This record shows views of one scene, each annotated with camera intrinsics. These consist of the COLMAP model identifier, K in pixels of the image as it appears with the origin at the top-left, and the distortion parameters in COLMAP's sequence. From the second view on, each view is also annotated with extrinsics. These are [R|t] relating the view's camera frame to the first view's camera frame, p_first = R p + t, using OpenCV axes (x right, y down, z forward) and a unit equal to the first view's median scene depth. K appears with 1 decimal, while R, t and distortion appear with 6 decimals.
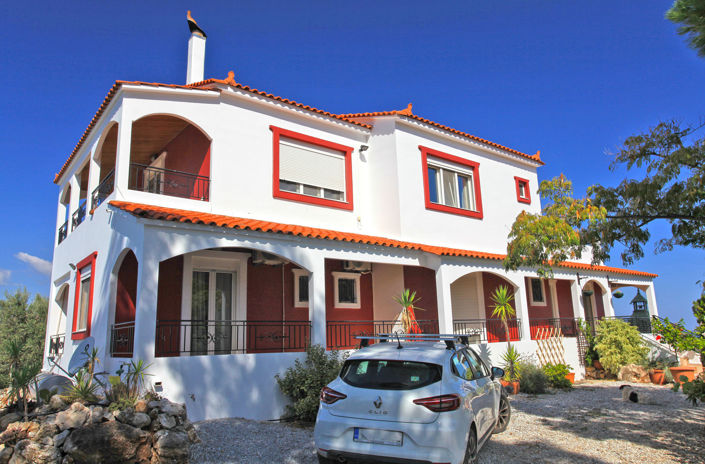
lens RADIAL K [[503.5, 0, 353.8], [0, 503.5, 230.2], [0, 0, 1]] dist [-0.022034, 0.027491]
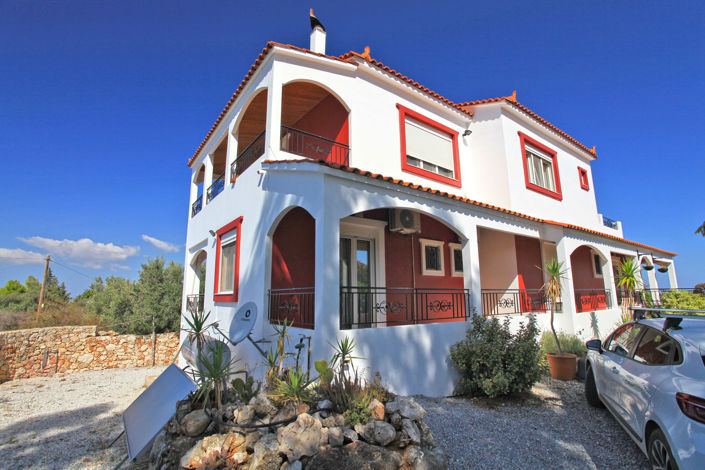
lens RADIAL K [[341.0, 0, 352.5], [0, 341.0, 235.2], [0, 0, 1]] dist [-0.061564, 0.023541]
pose [[0.999316, 0.016841, -0.032909, -0.236909], [-0.015823, 0.999396, 0.030951, 0.049420], [0.033411, -0.030409, 0.998979, 0.285631]]
